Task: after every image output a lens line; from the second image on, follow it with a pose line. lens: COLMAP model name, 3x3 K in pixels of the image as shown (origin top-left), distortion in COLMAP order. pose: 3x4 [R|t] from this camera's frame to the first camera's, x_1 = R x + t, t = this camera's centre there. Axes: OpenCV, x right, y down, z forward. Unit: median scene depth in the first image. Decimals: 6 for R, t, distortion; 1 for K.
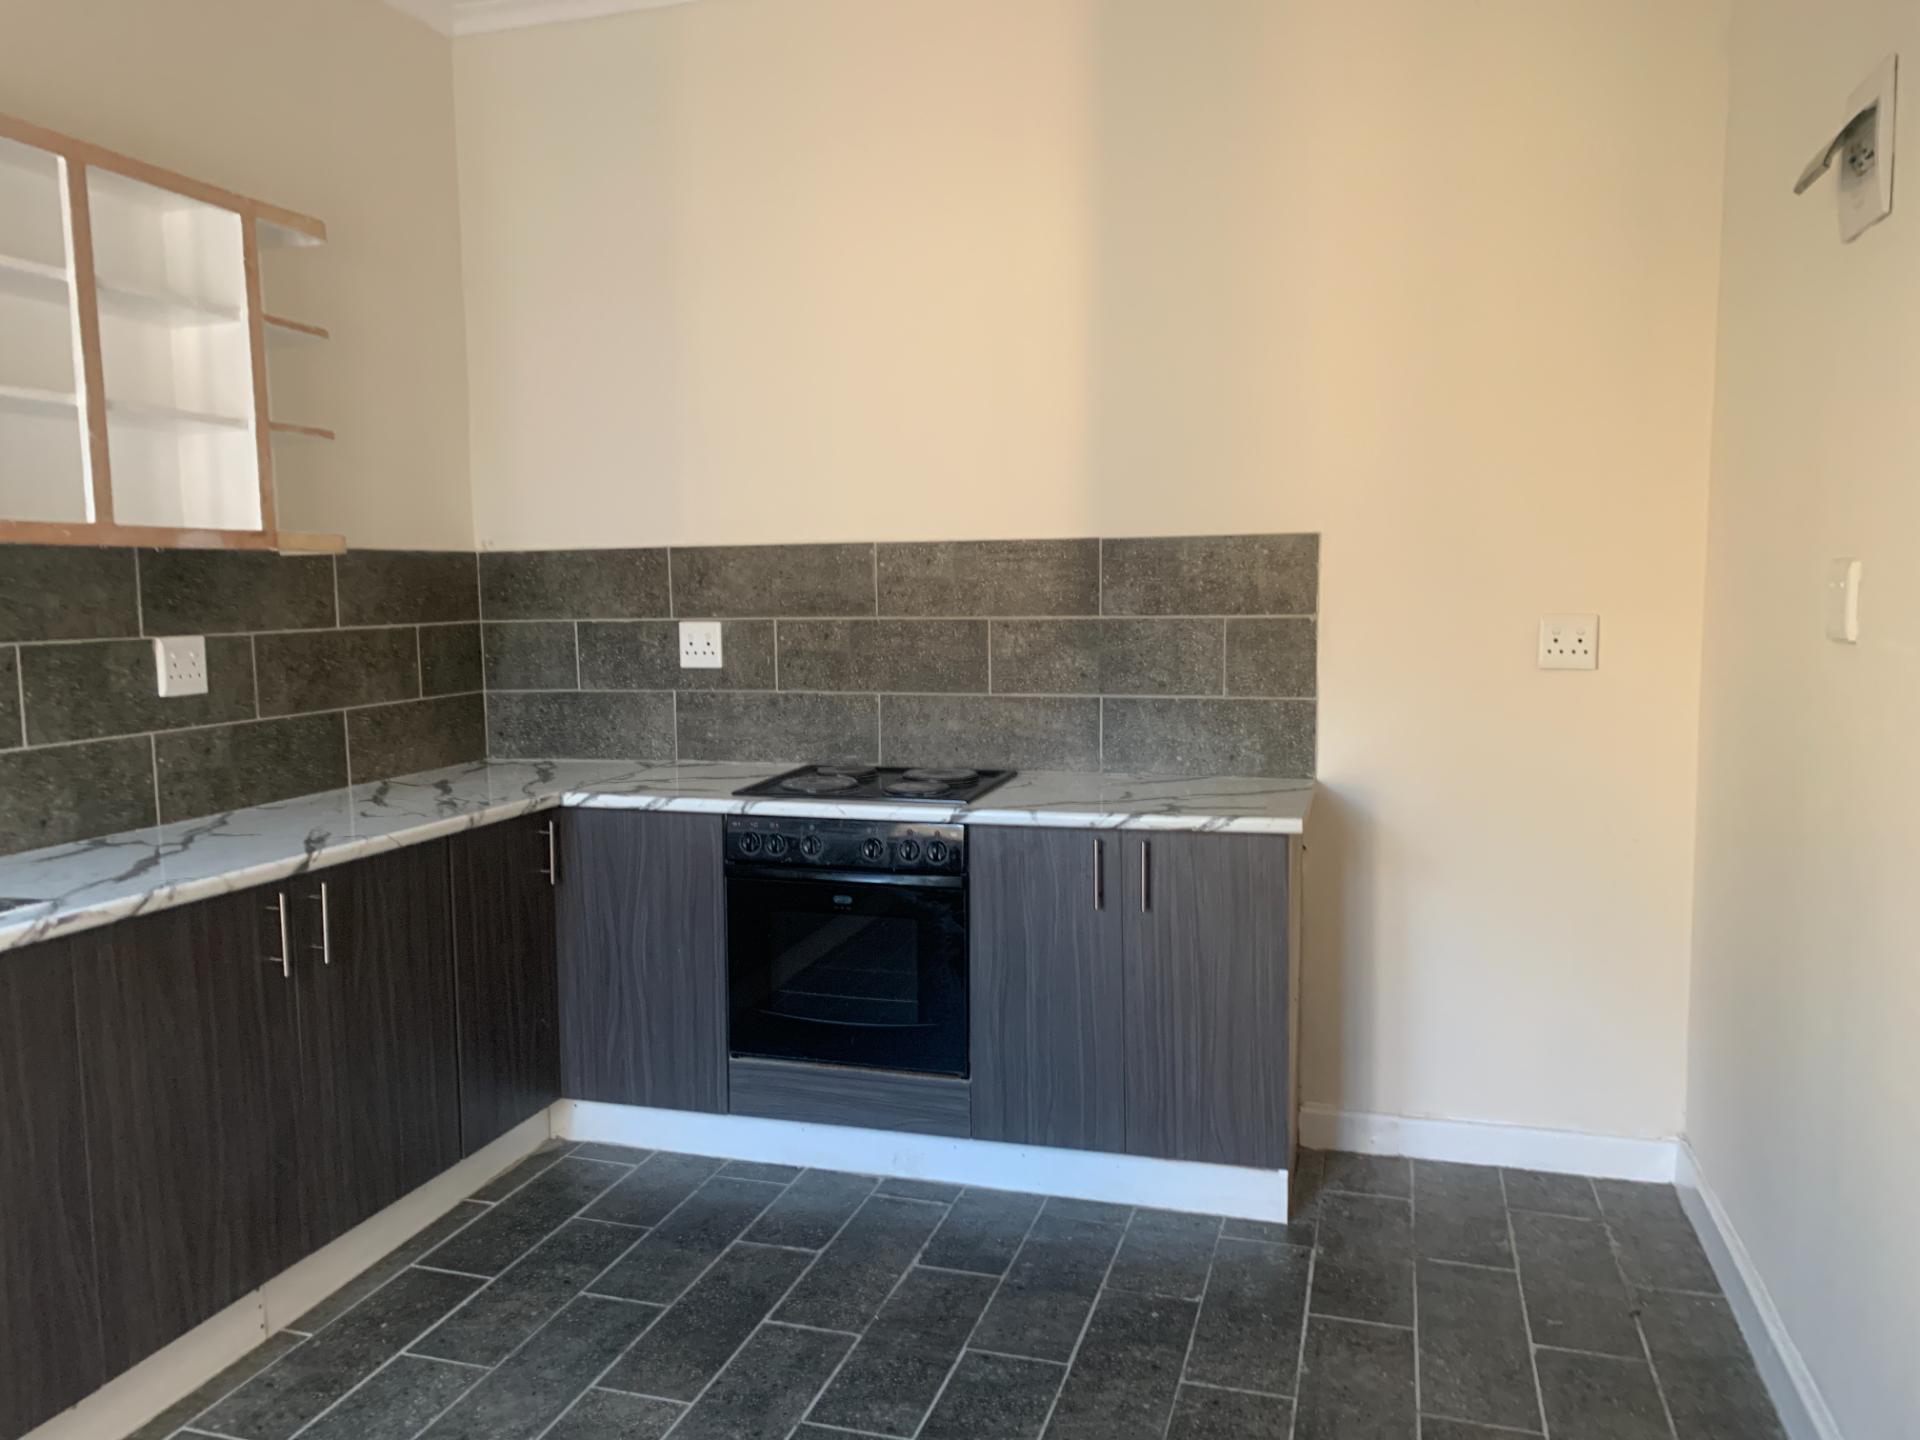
lens RADIAL K [[1450.6, 0, 941.6], [0, 1450.6, 731.3], [0, 0, 1]] dist [0.052127, -0.054627]
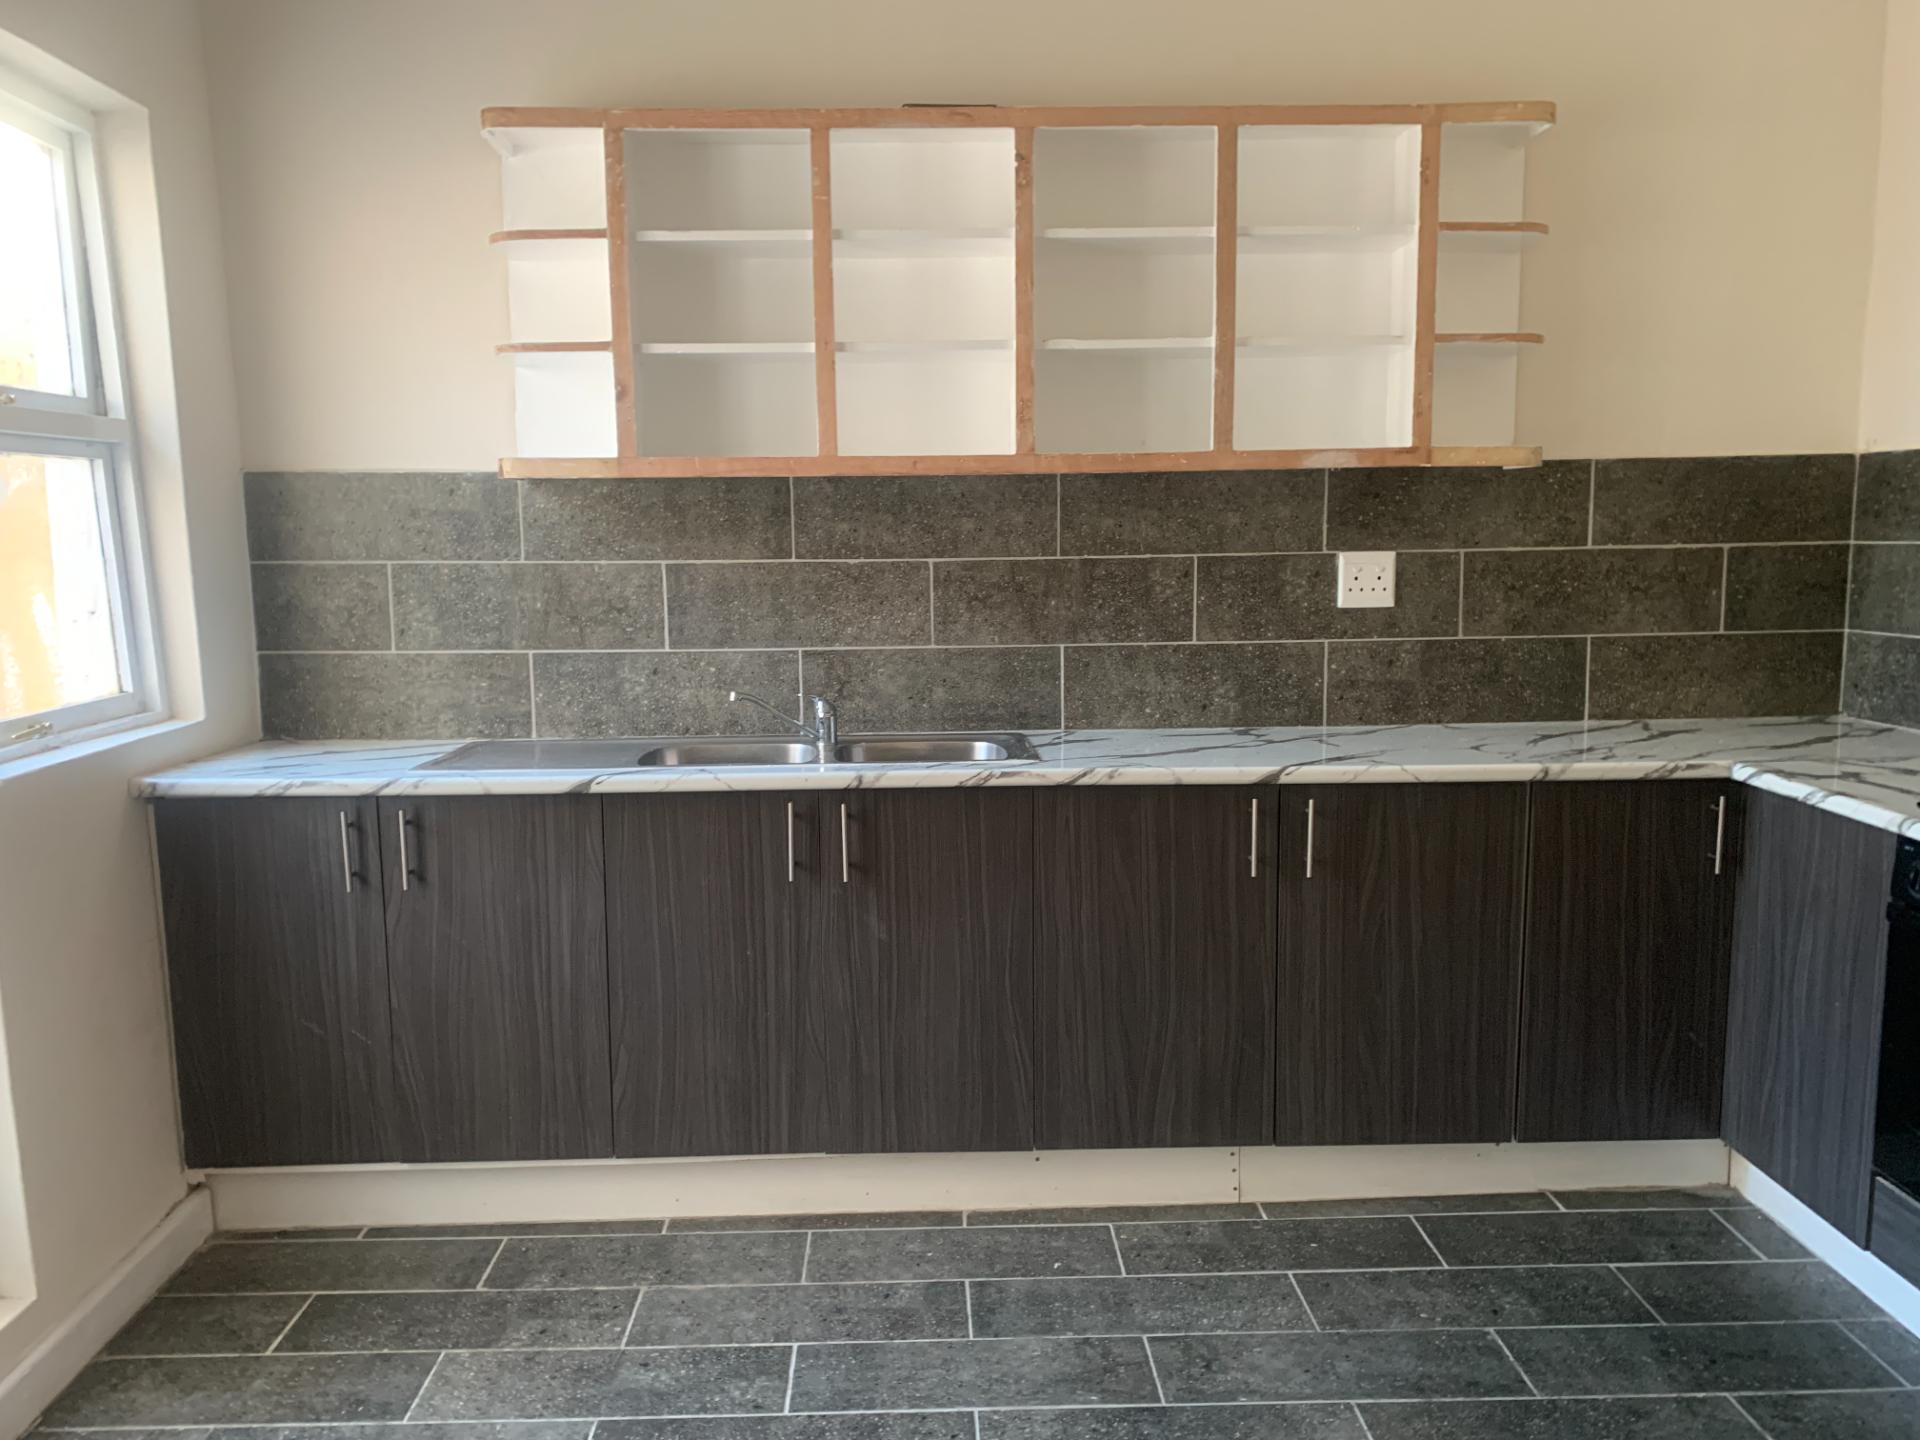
lens RADIAL K [[1450.6, 0, 934.9], [0, 1450.6, 732.1], [0, 0, 1]] dist [0.052127, -0.054627]
pose [[0.319903, 0.141192, -0.936871, 0.373653], [-0.084100, 0.989162, 0.120357, -0.036017], [0.943710, 0.040288, 0.328311, 0.362164]]
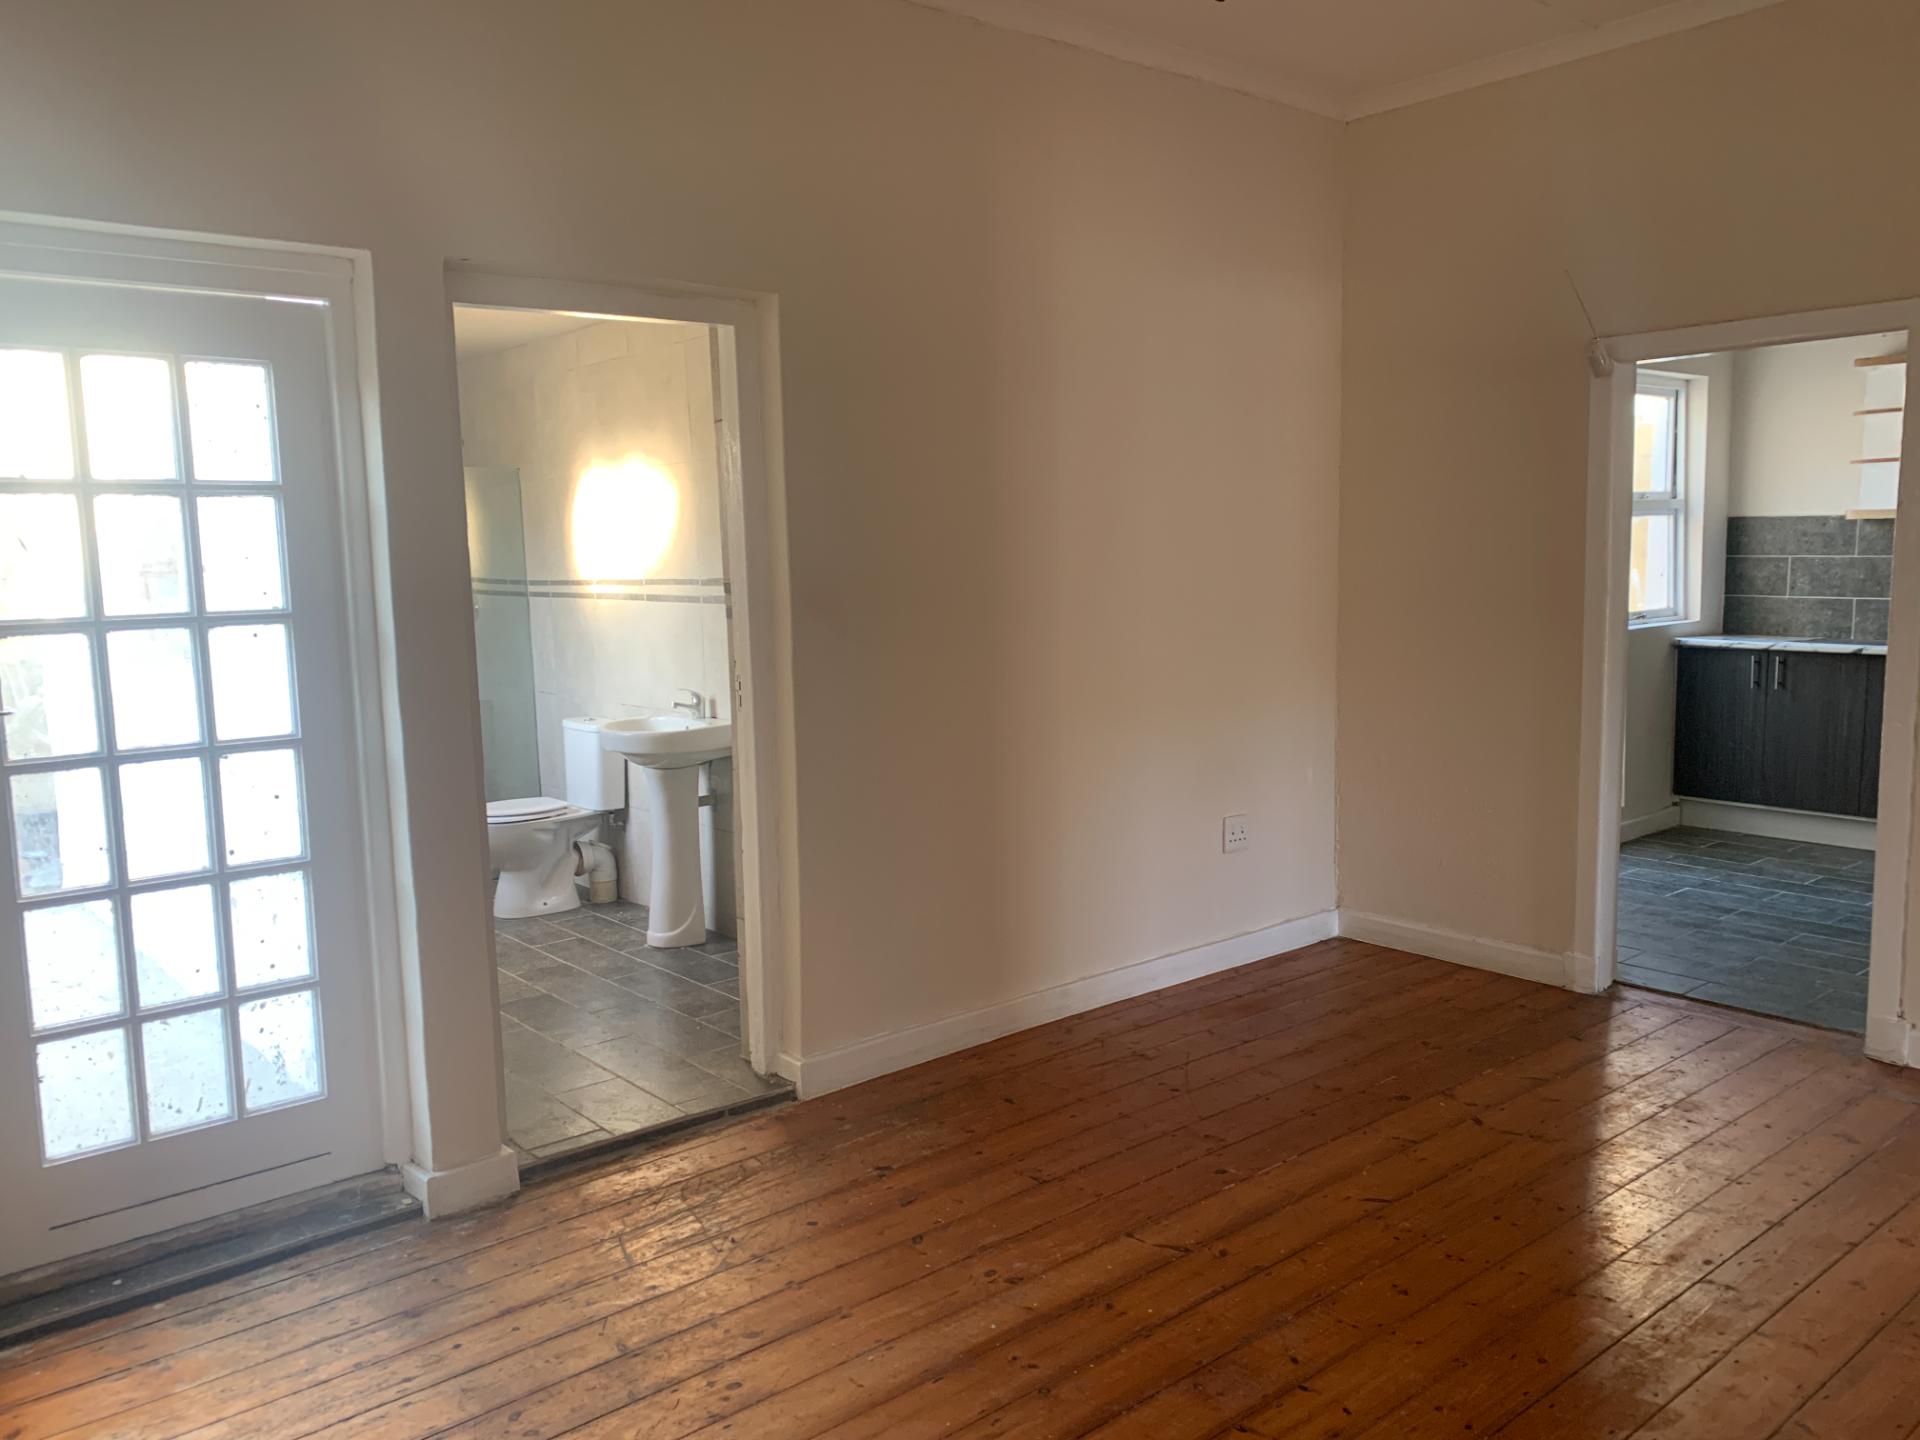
lens RADIAL K [[1450.6, 0, 957.5], [0, 1450.6, 726.7], [0, 0, 1]] dist [0.052127, -0.054627]
pose [[-0.545987, 0.126168, -0.828239, 1.880395], [-0.054902, 0.981082, 0.185643, -0.090050], [0.835993, 0.146831, -0.528731, 0.492719]]
